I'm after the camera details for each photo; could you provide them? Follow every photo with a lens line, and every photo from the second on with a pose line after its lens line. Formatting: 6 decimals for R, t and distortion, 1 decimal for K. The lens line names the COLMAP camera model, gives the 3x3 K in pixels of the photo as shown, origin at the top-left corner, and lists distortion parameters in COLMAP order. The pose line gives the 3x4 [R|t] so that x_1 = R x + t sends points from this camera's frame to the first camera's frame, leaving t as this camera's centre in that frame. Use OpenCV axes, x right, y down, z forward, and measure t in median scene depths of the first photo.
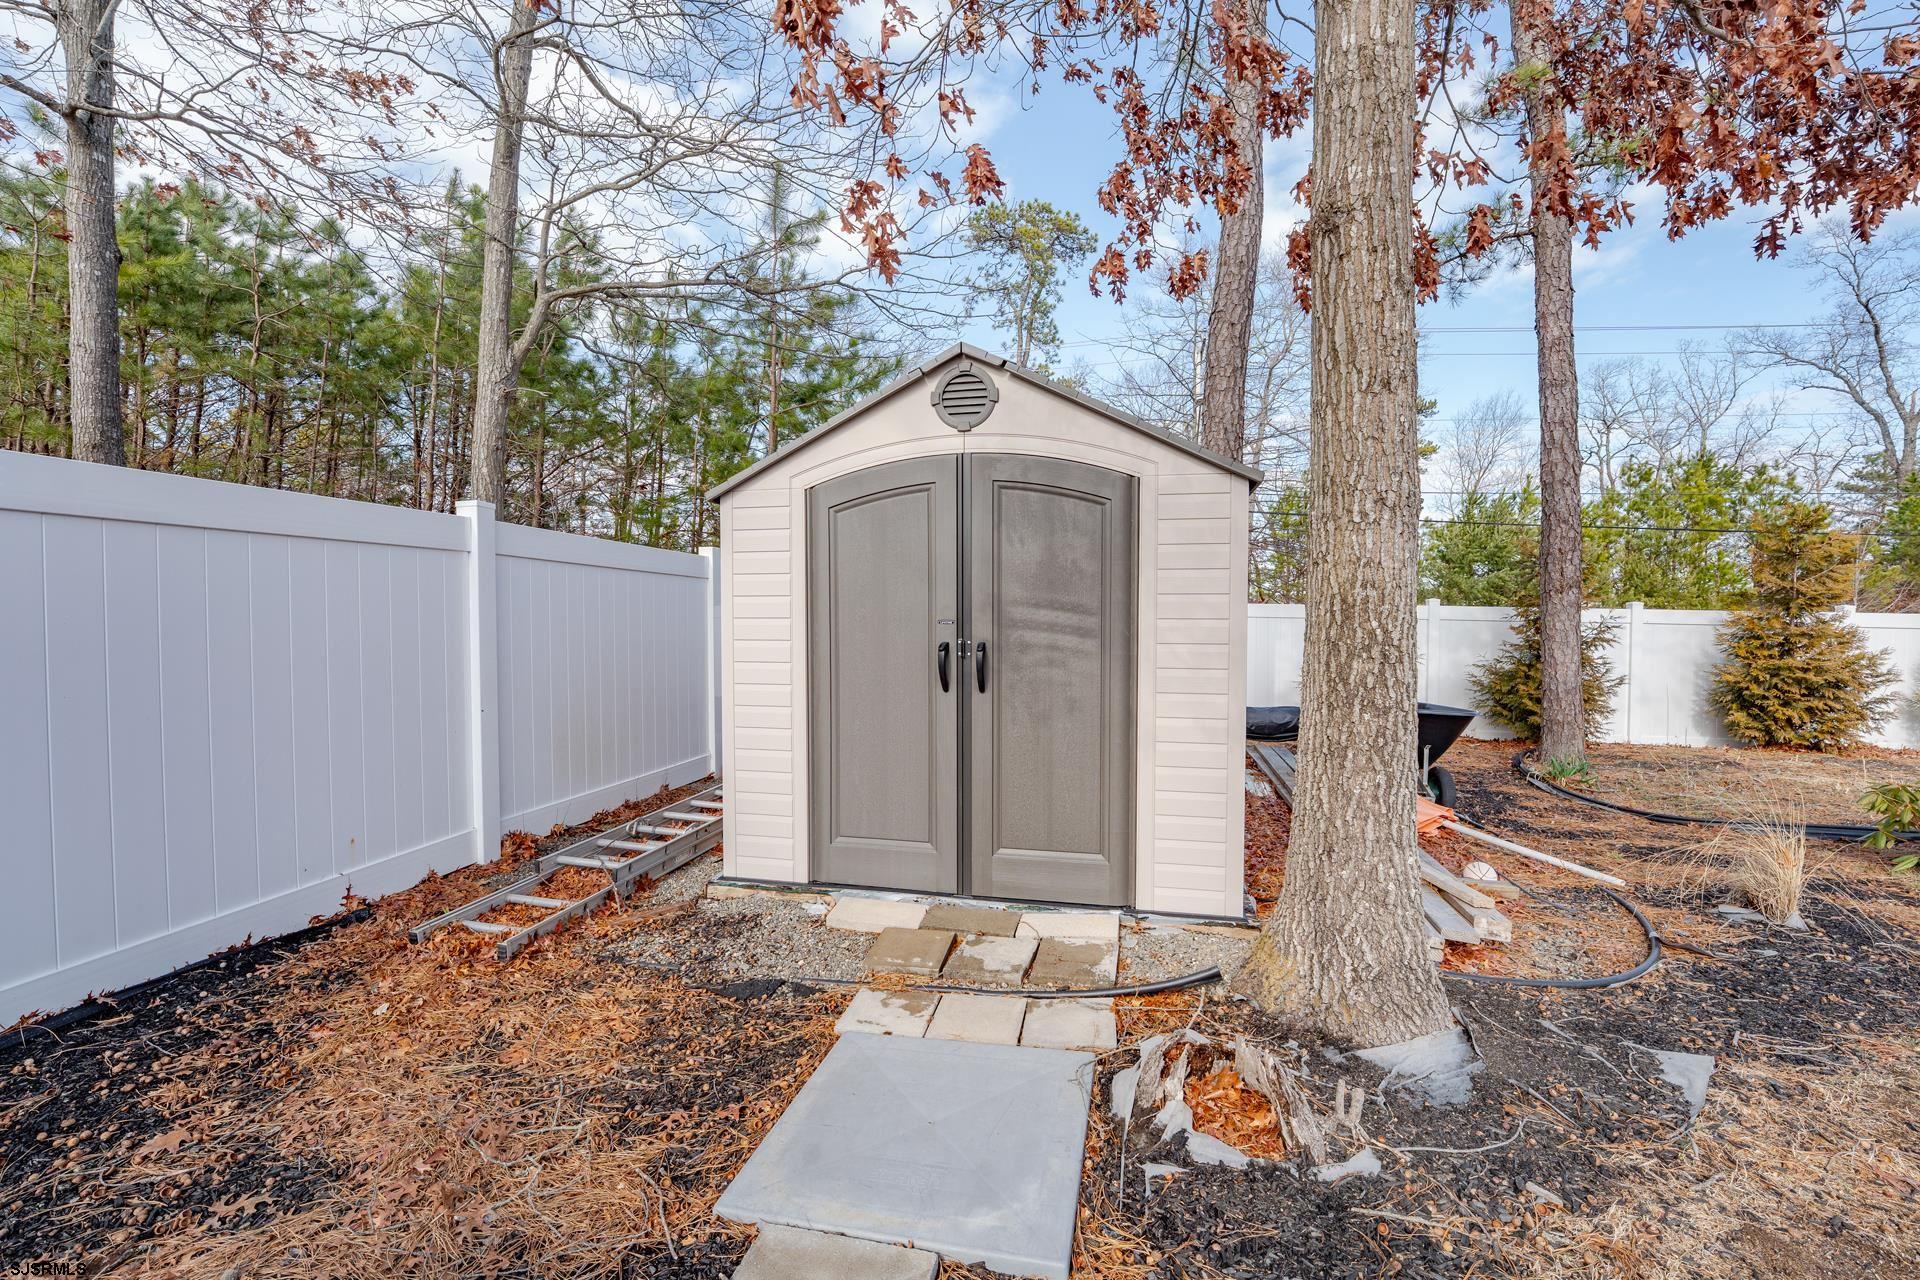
lens RADIAL K [[792.8, 0, 929.5], [0, 792.8, 634.0], [0, 0, 1]] dist [-0.004470, 0.000216]
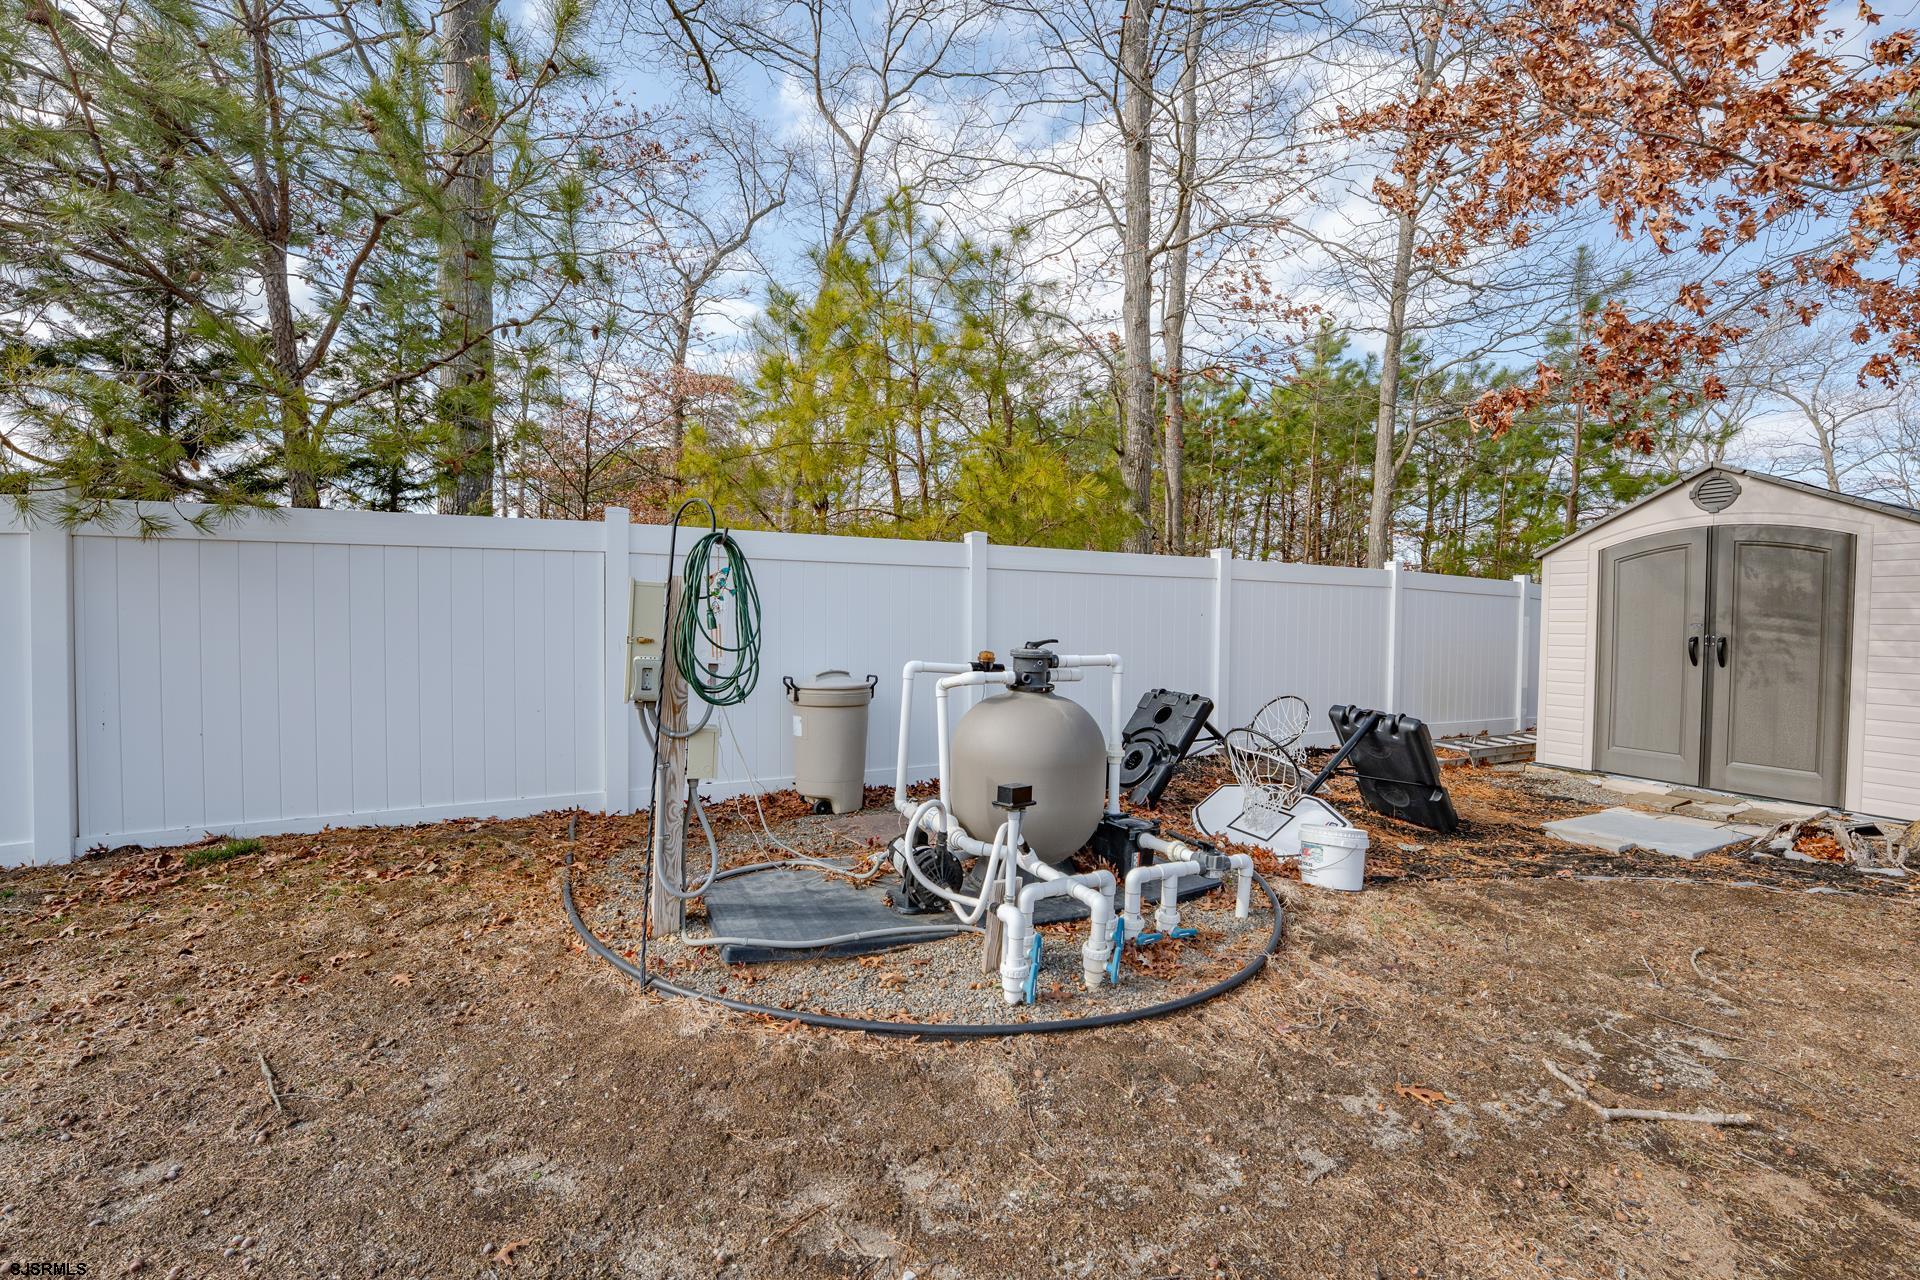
lens RADIAL K [[739.4, 0, 960.0], [0, 739.4, 640.0], [0, 0, 1]] dist [-0.040544, 0.000115]
pose [[0.619545, 0.031173, -0.784342, 0.233247], [-0.033685, 0.999347, 0.013110, 0.051352], [0.784238, 0.018298, 0.620191, -1.189154]]
